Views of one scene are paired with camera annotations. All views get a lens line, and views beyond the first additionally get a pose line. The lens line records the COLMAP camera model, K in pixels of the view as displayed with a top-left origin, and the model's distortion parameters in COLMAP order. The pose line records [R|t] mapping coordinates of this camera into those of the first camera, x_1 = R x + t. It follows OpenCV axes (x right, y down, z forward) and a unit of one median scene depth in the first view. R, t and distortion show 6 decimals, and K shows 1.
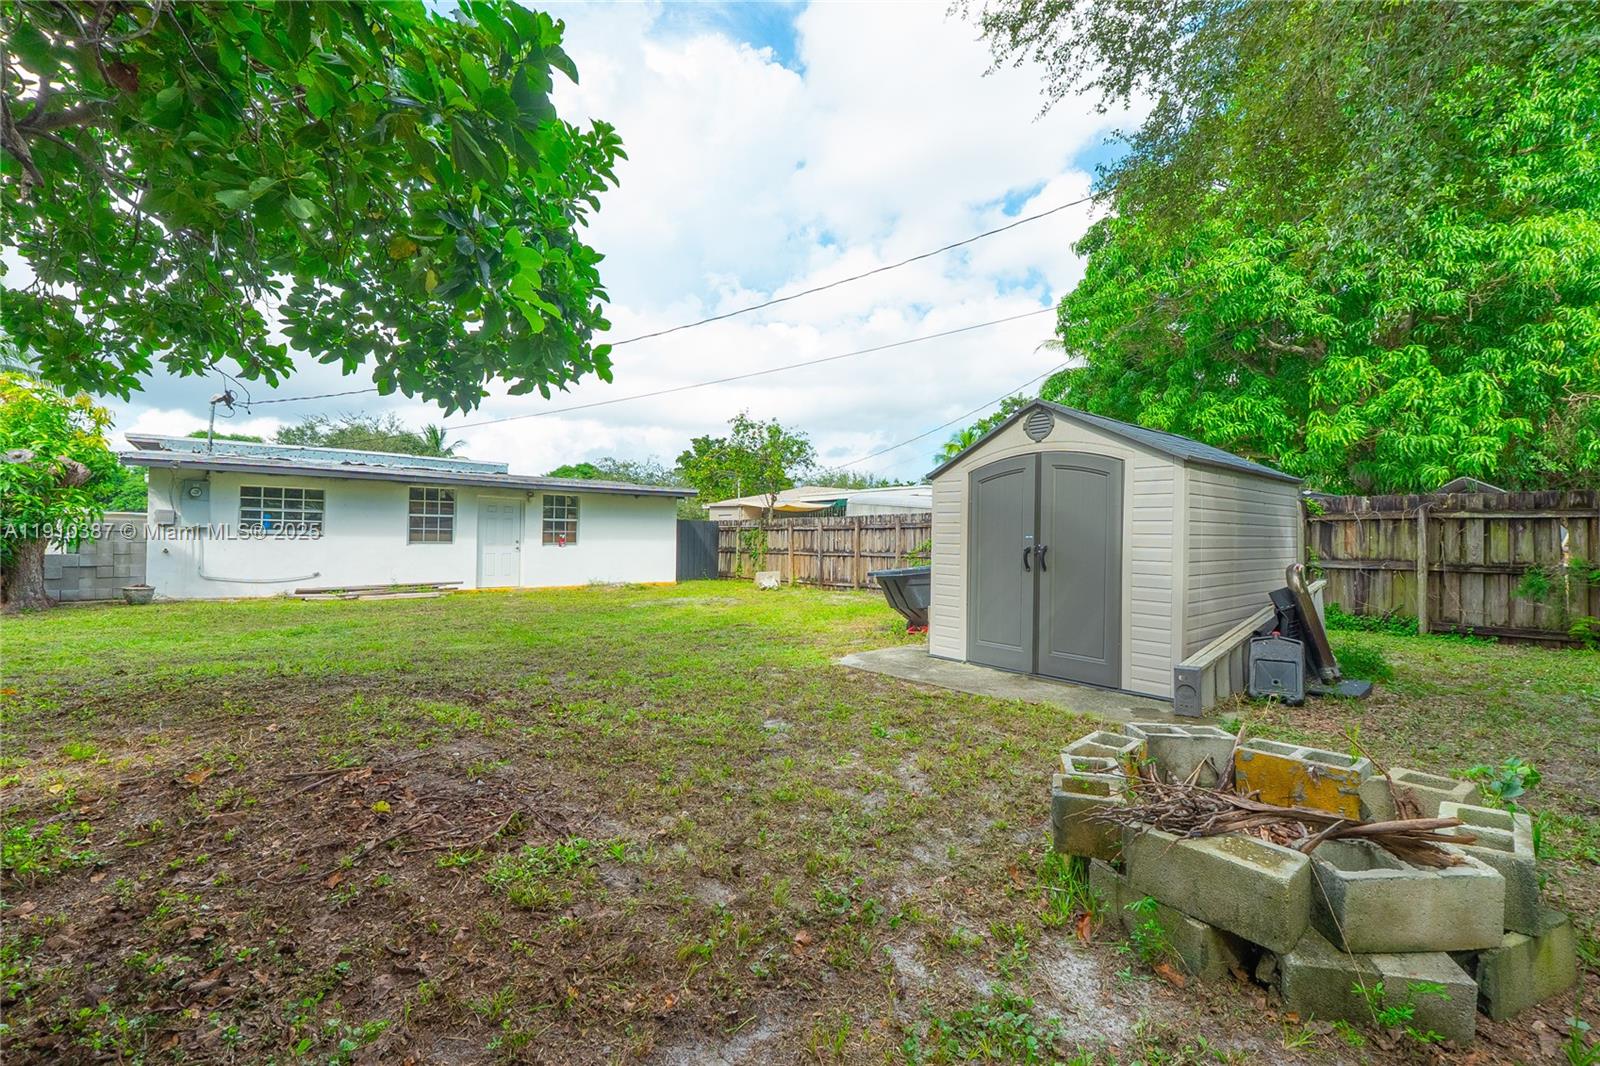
lens RADIAL K [[670.8, 0, 800.0], [0, 670.8, 533.0], [0, 0, 1]] dist [0.001391, 0.000094]
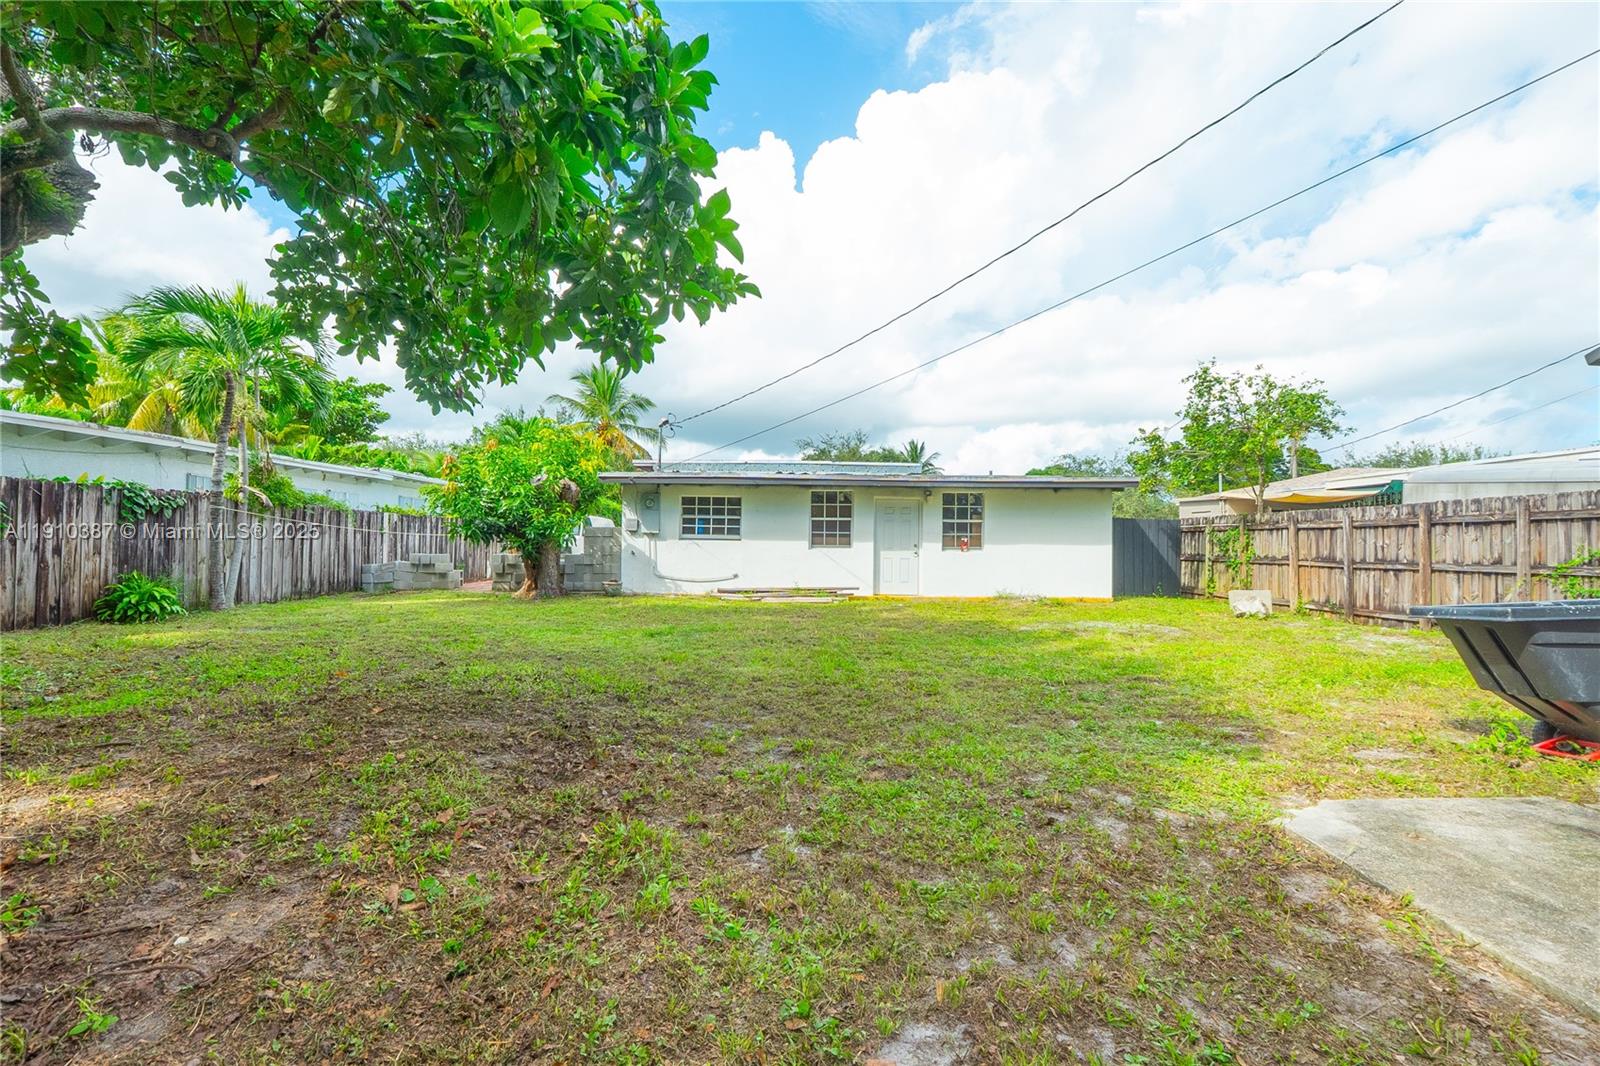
lens RADIAL K [[670.8, 0, 800.0], [0, 670.8, 533.0], [0, 0, 1]] dist [0.001391, 0.000094]
pose [[0.769108, -0.011269, -0.639019, 0.039658], [0.005780, 0.999926, -0.010676, 0.004252], [0.639092, 0.004517, 0.769117, 0.190397]]
